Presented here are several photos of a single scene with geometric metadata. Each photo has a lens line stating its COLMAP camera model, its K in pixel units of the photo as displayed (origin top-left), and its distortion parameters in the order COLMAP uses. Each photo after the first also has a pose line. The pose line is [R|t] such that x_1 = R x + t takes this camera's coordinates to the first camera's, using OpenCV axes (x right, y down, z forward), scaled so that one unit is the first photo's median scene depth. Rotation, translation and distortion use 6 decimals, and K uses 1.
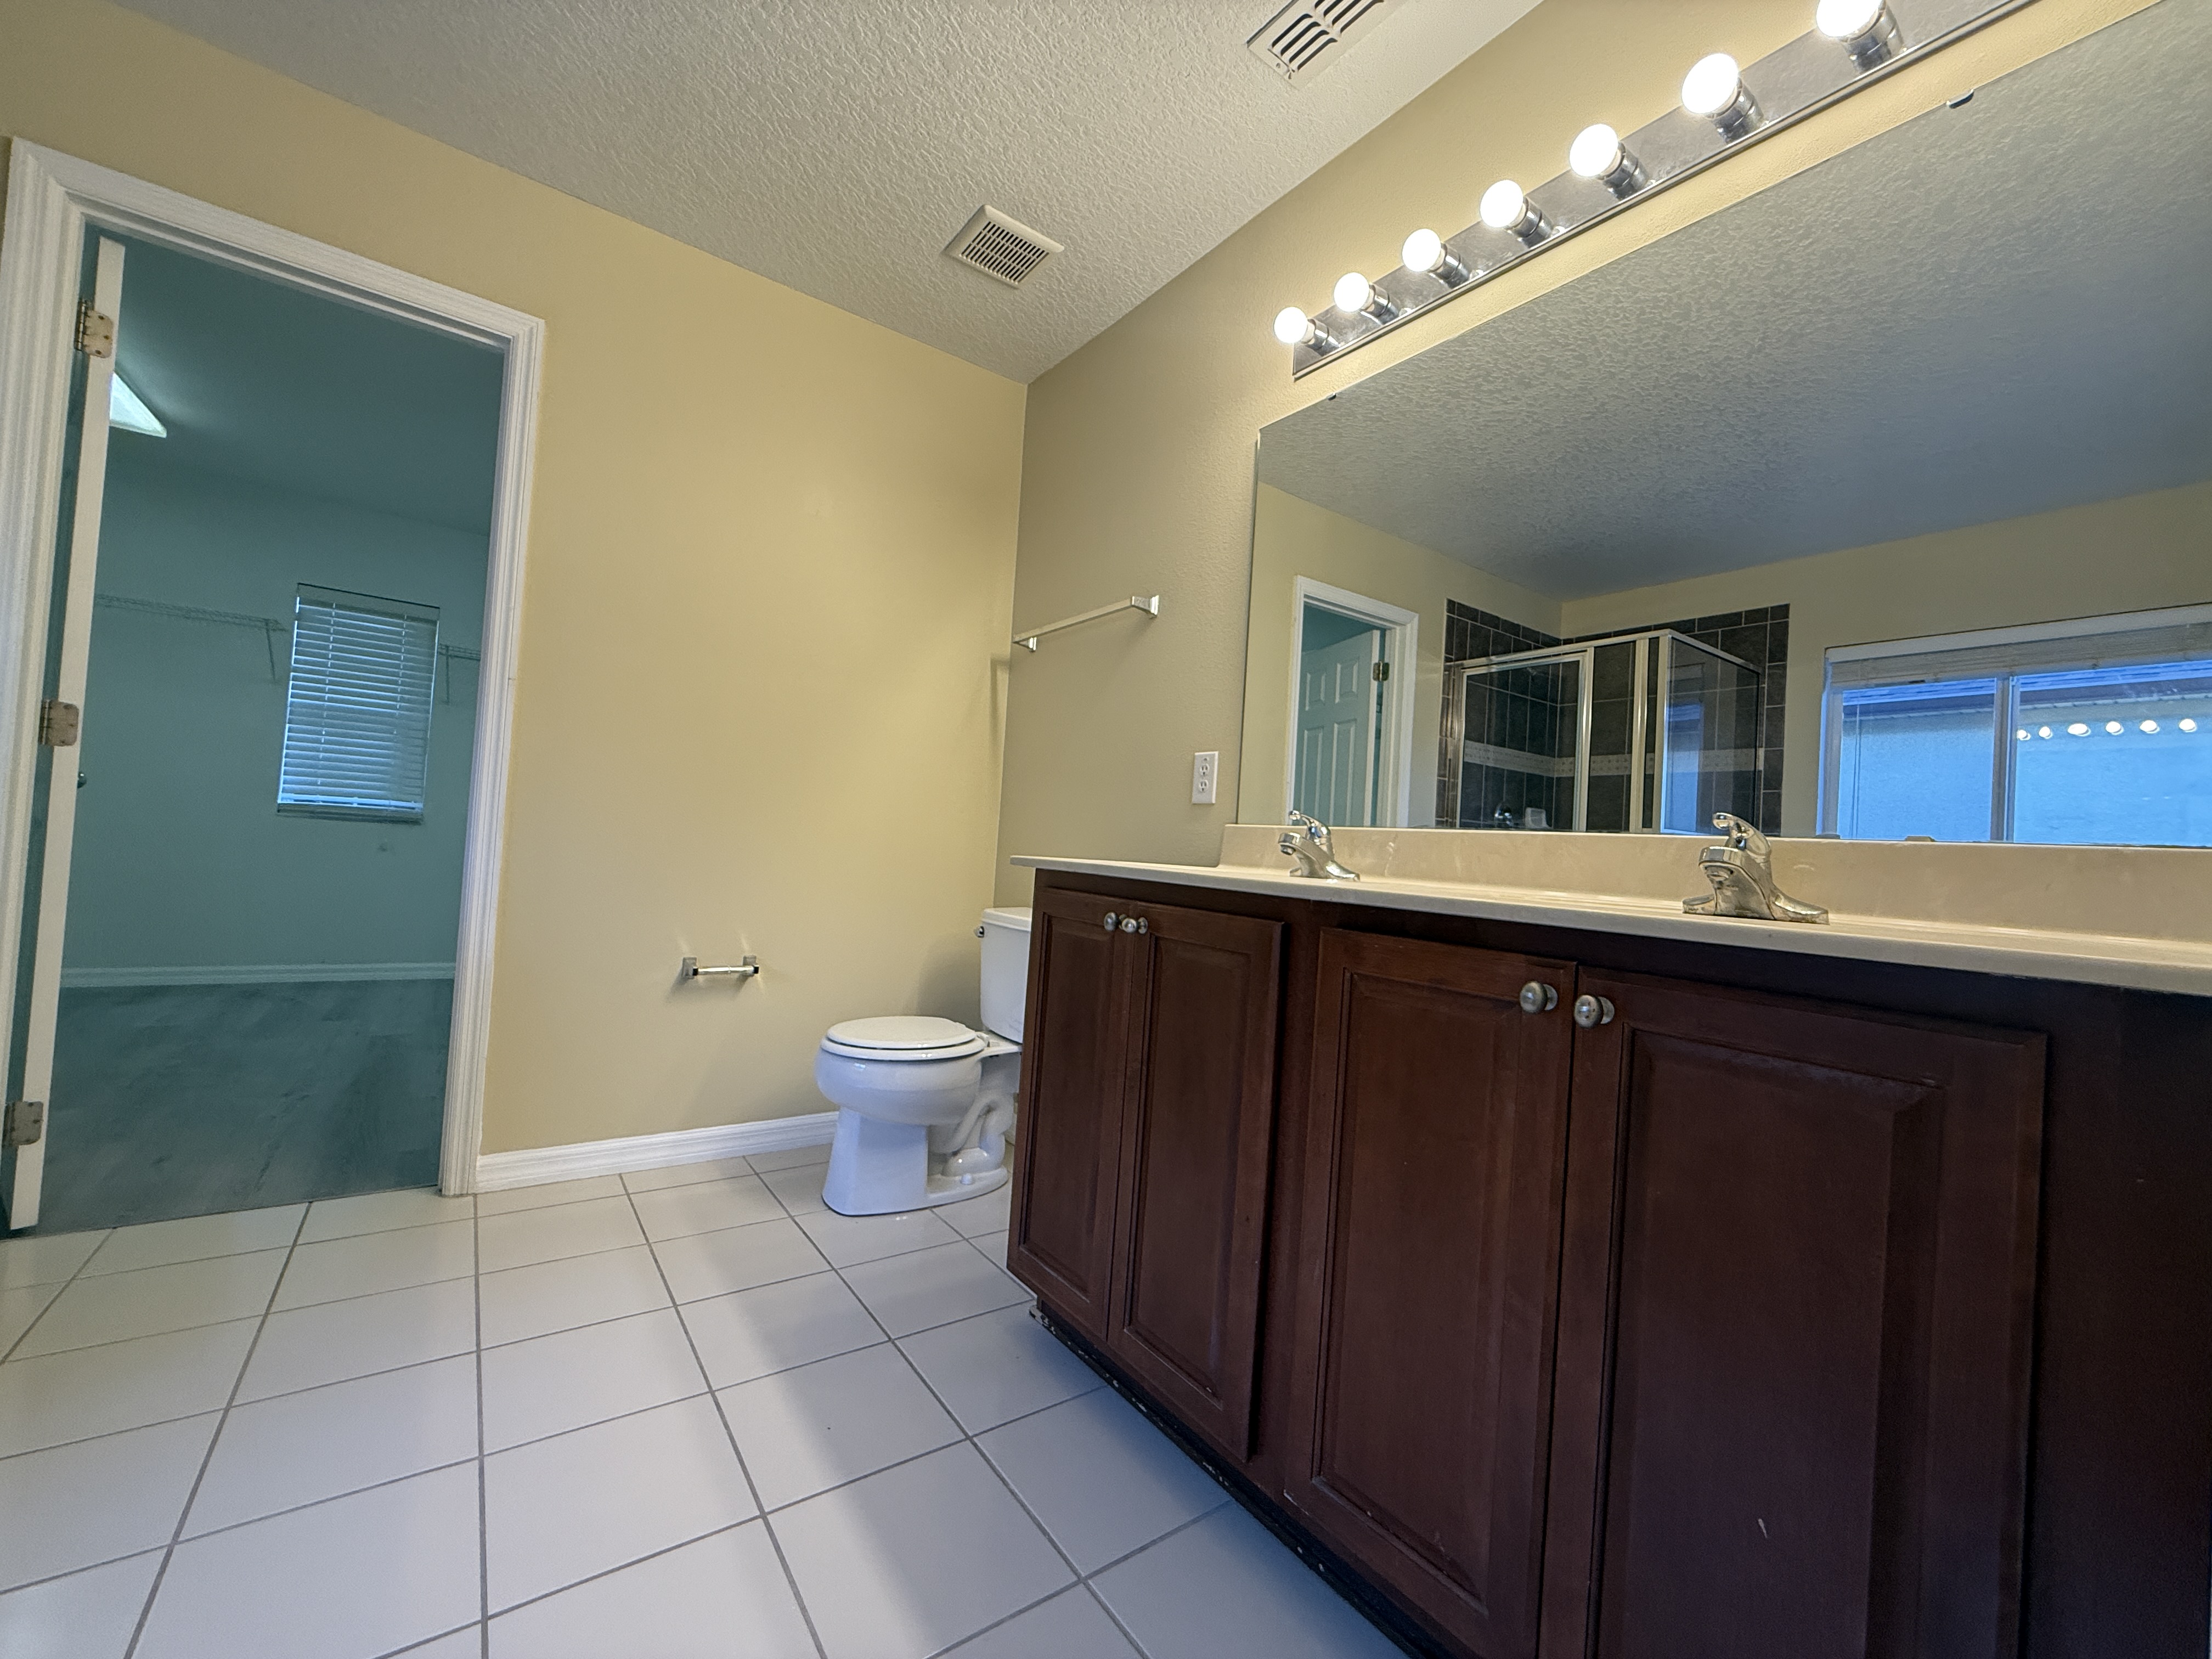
lens RADIAL K [[885.2, 0, 1104.1], [0, 885.2, 824.0], [0, 0, 1]] dist [0.000268, 0.000590]
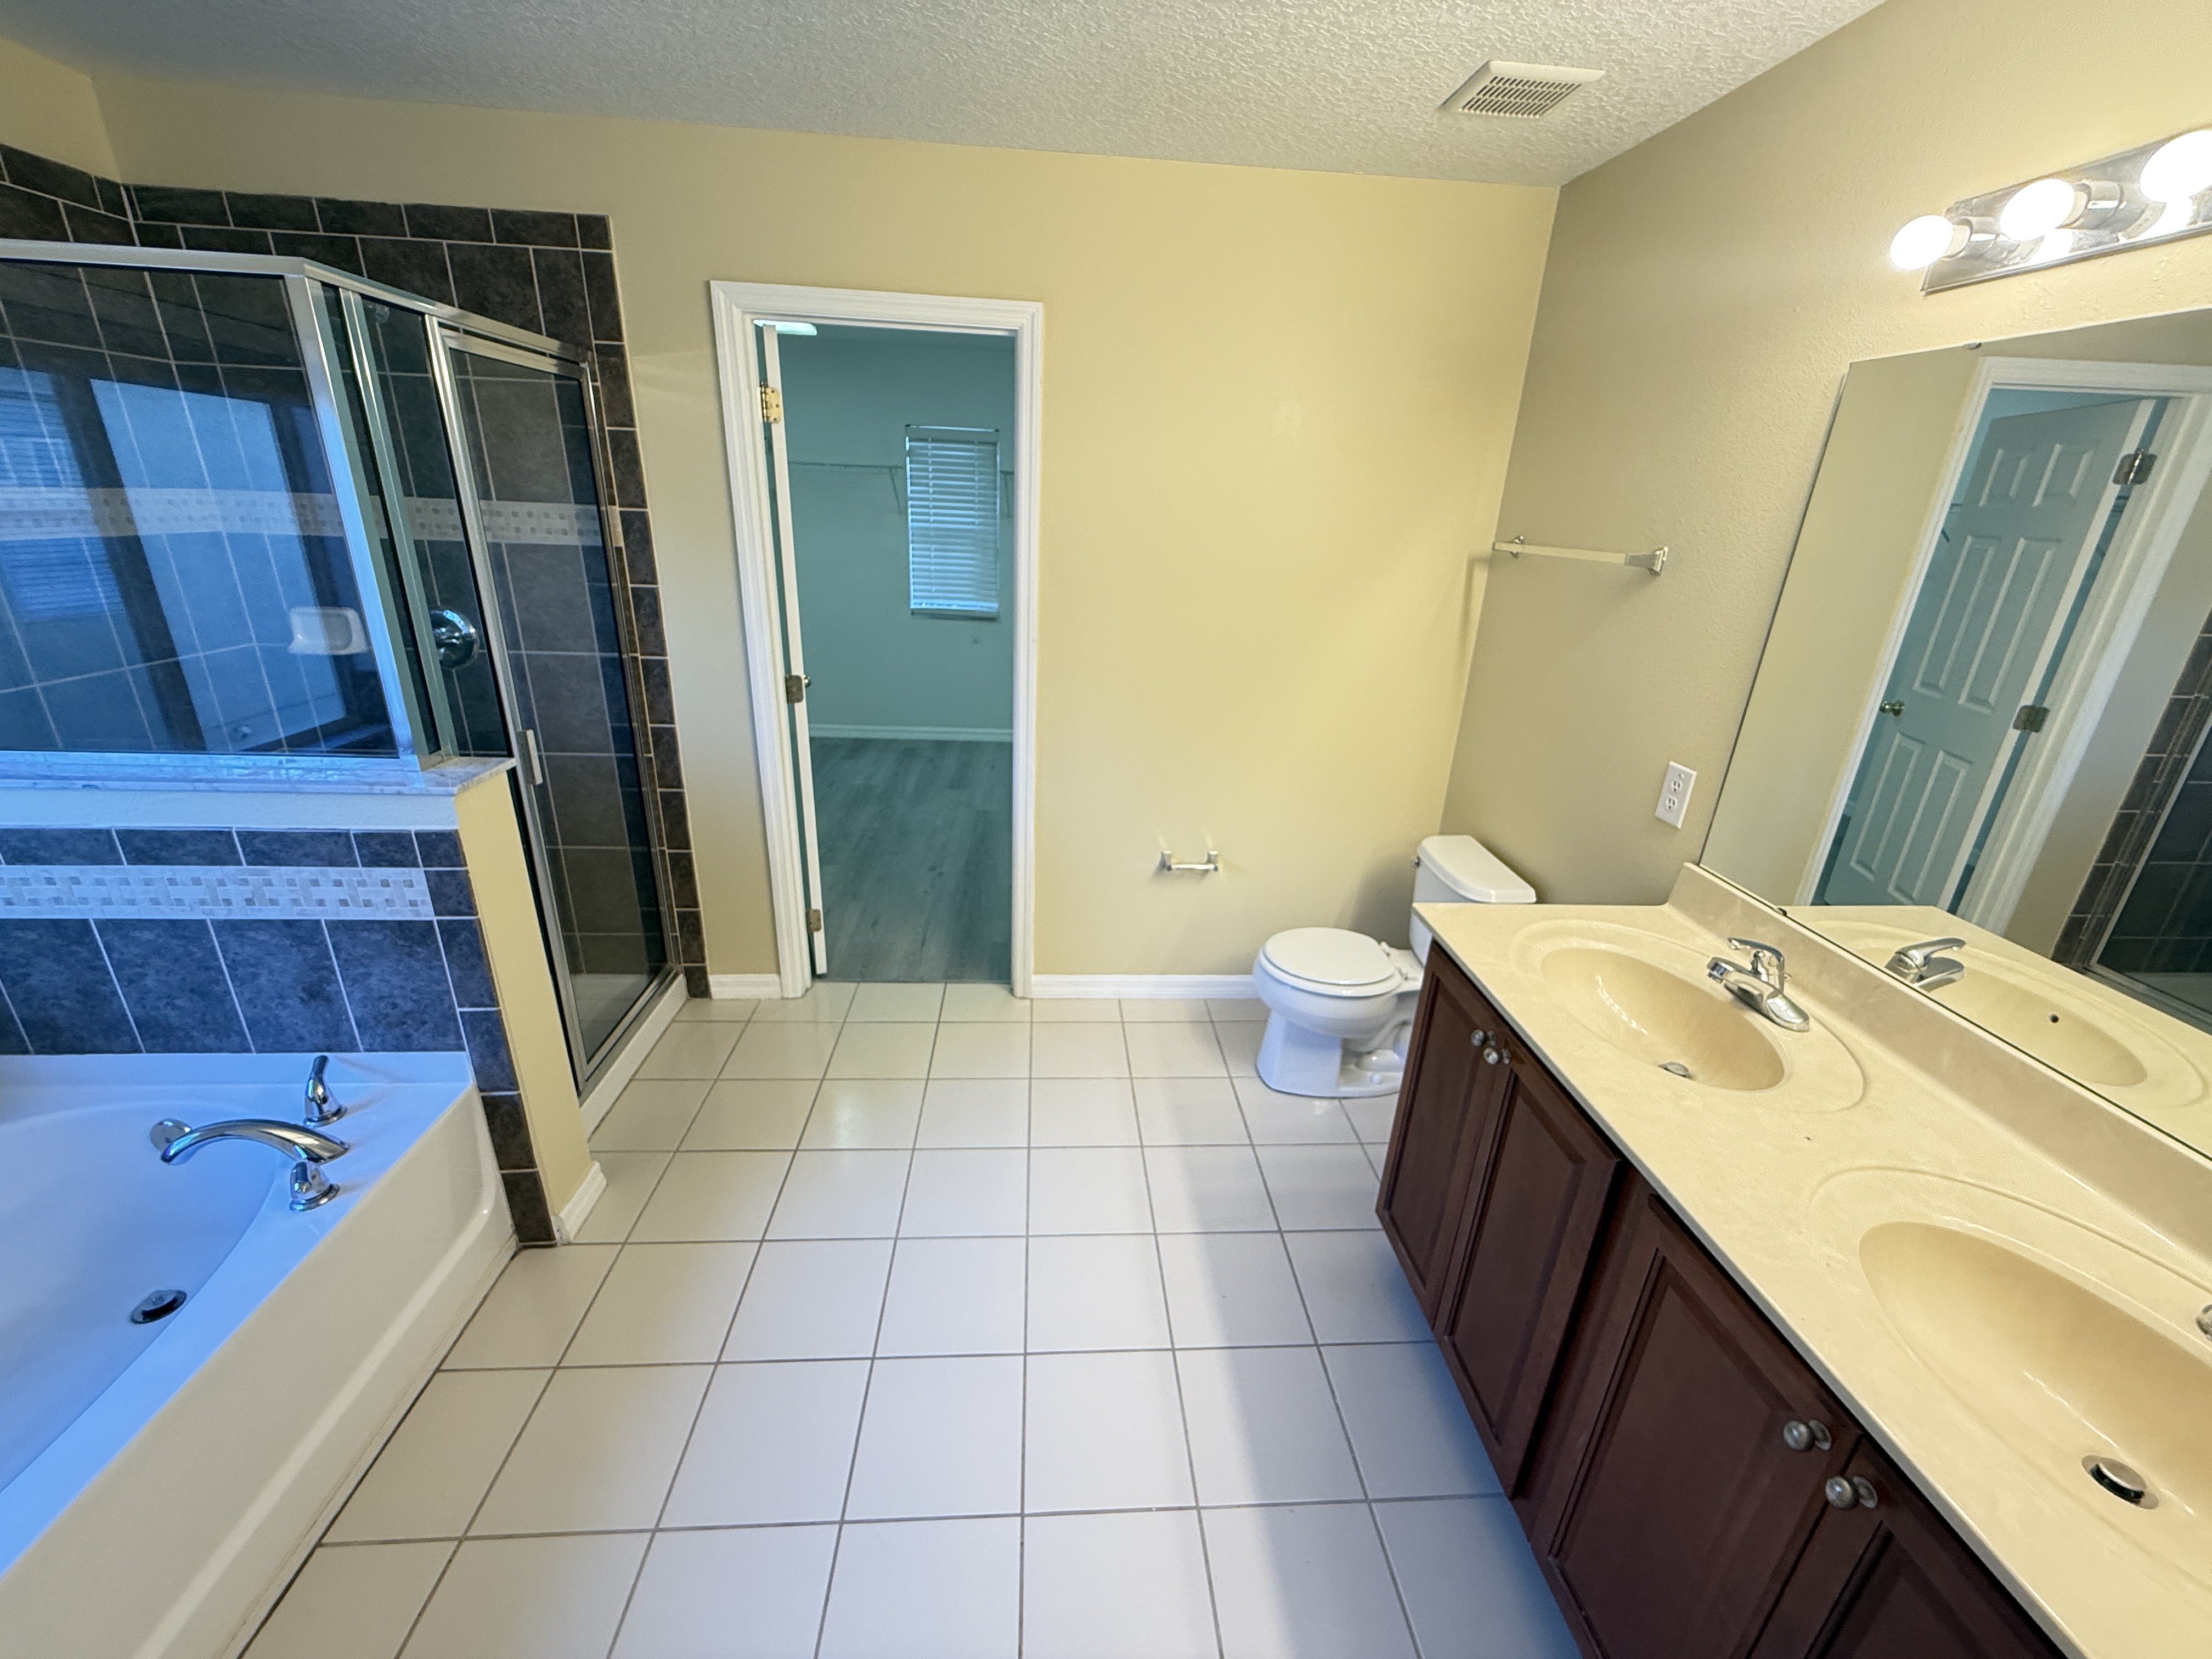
lens RADIAL K [[885.2, 0, 1103.2], [0, 885.2, 835.9], [0, 0, 1]] dist [0.000268, 0.000590]
pose [[0.848704, 0.161033, -0.503757, 0.072522], [0.024086, 0.939760, 0.340986, -0.293978], [0.528320, -0.301529, 0.793699, -0.012436]]
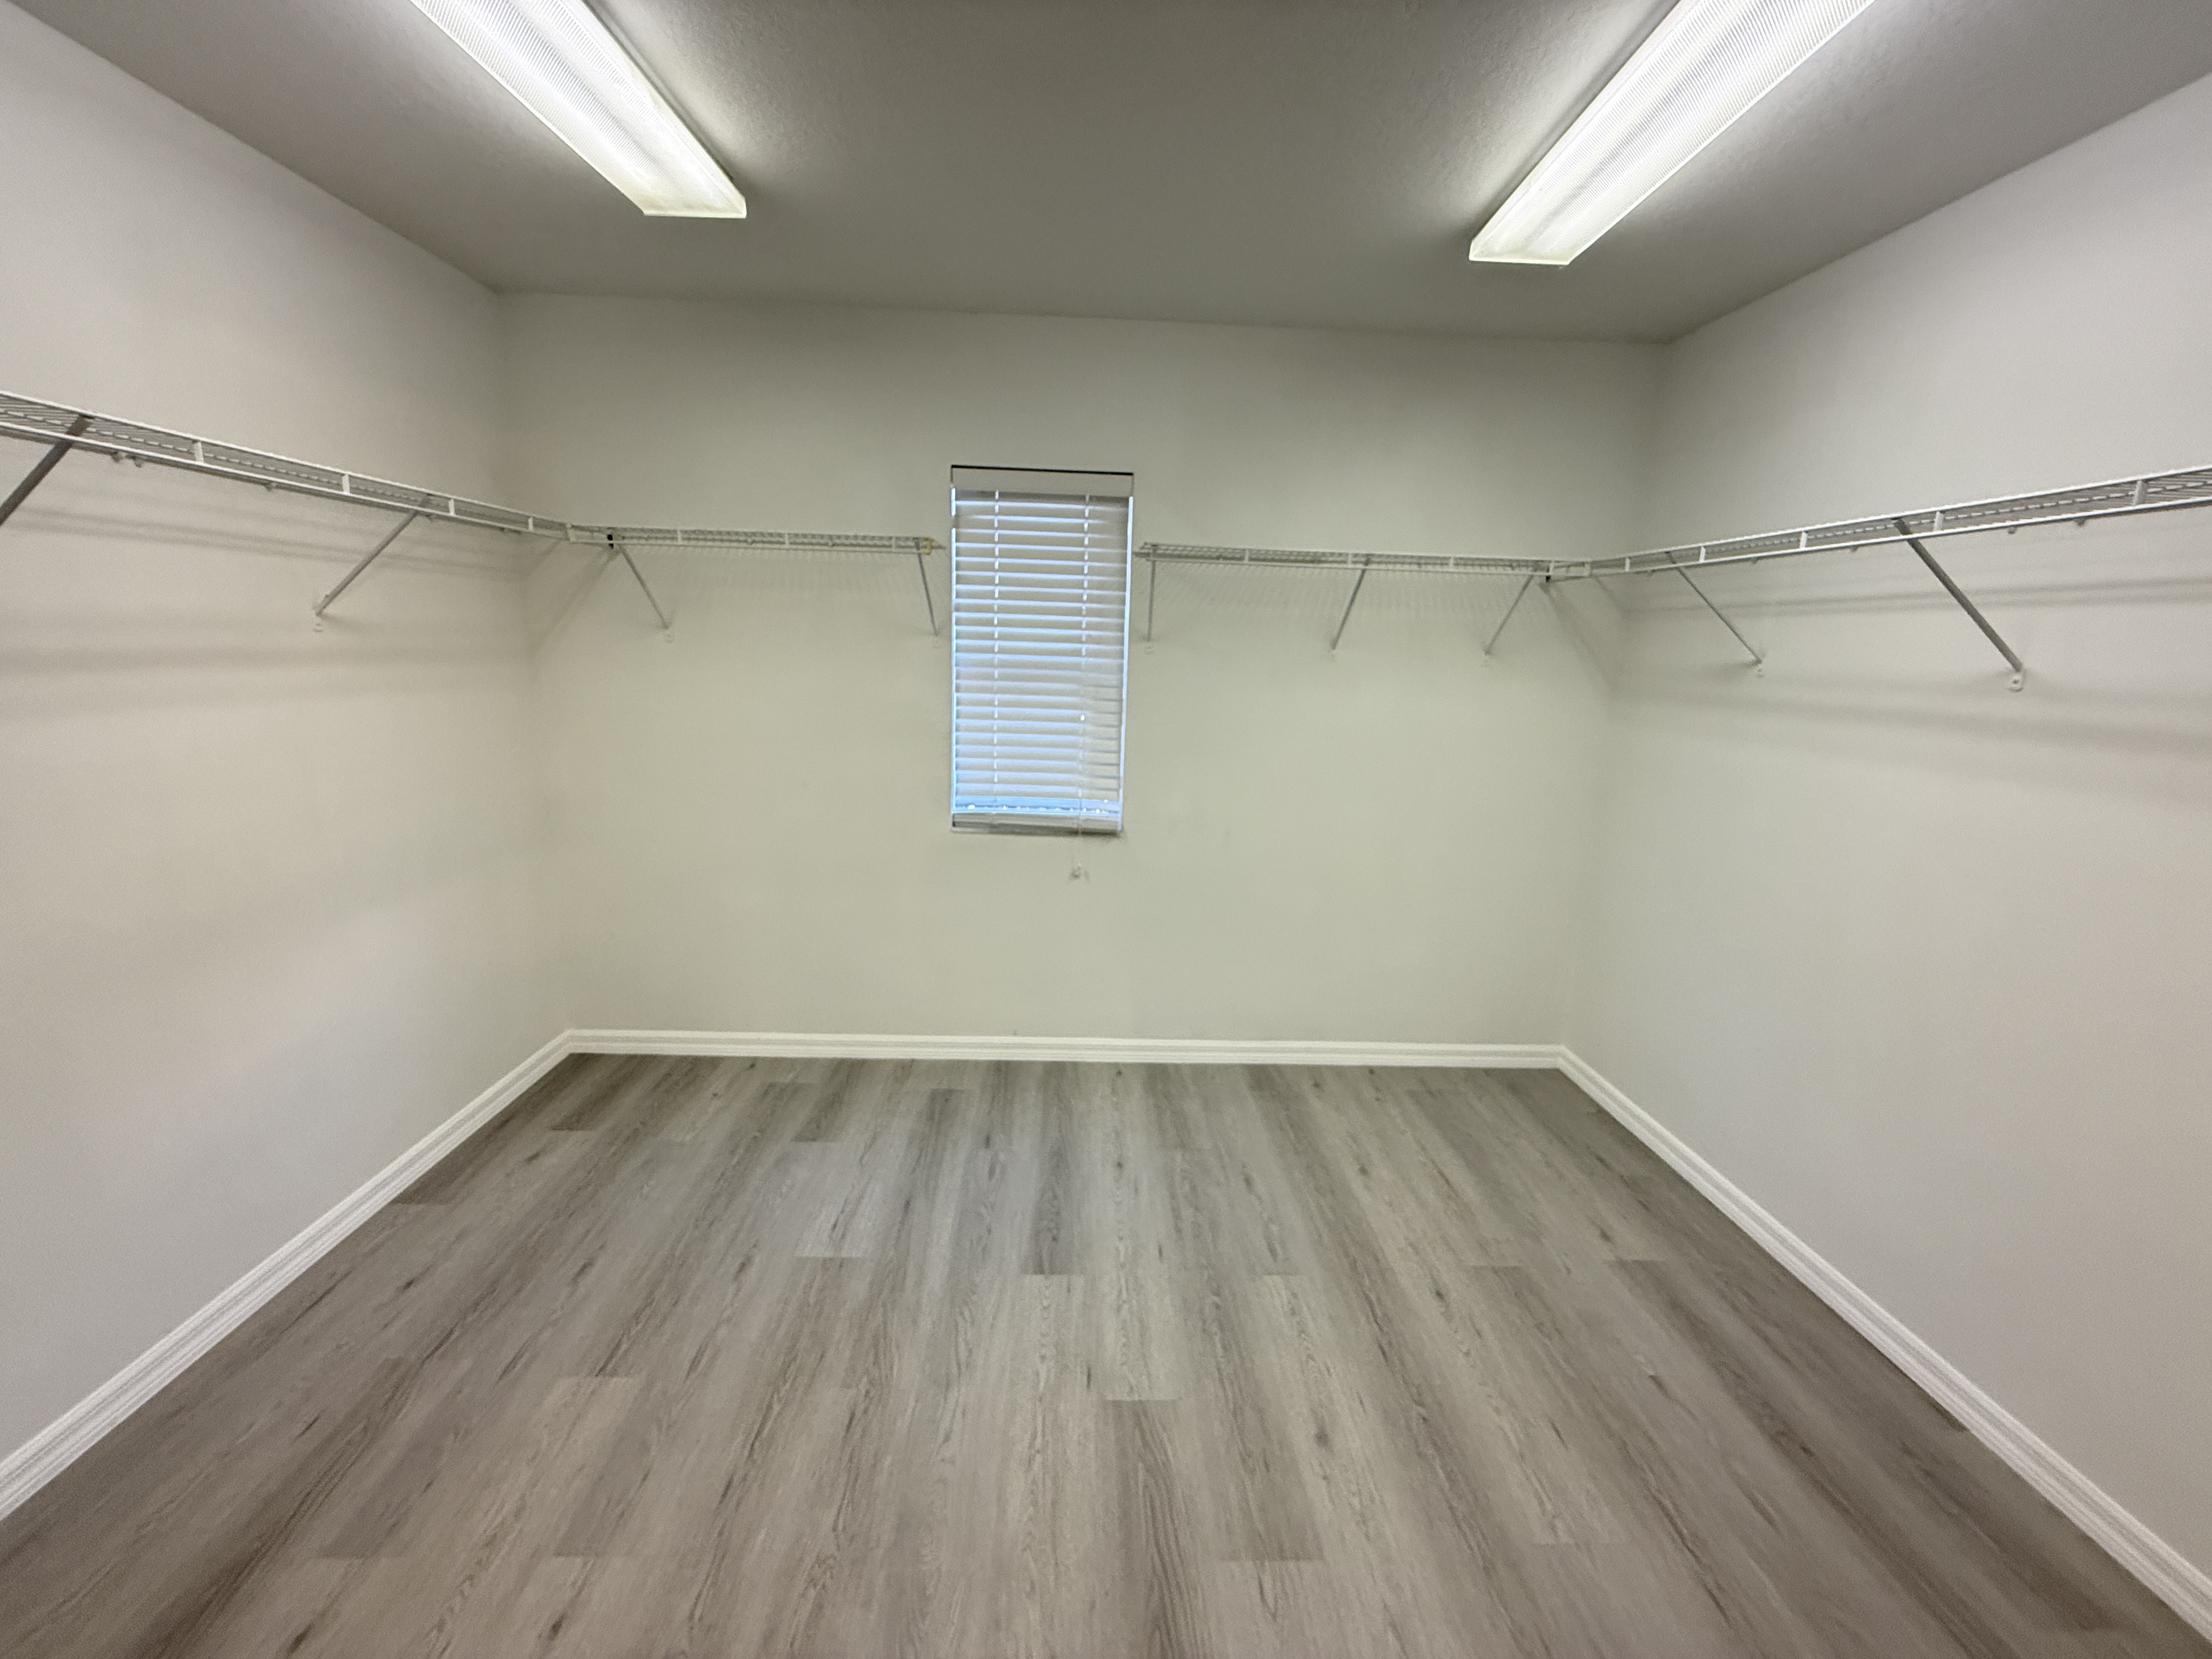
lens RADIAL K [[885.2, 0, 1100.2], [0, 885.2, 845.2], [0, 0, 1]] dist [0.000268, 0.000590]
pose [[0.826142, 0.076502, -0.558244, -0.908961], [0.038158, 0.980870, 0.190888, -0.248079], [0.562168, -0.179002, 0.807419, 1.014644]]
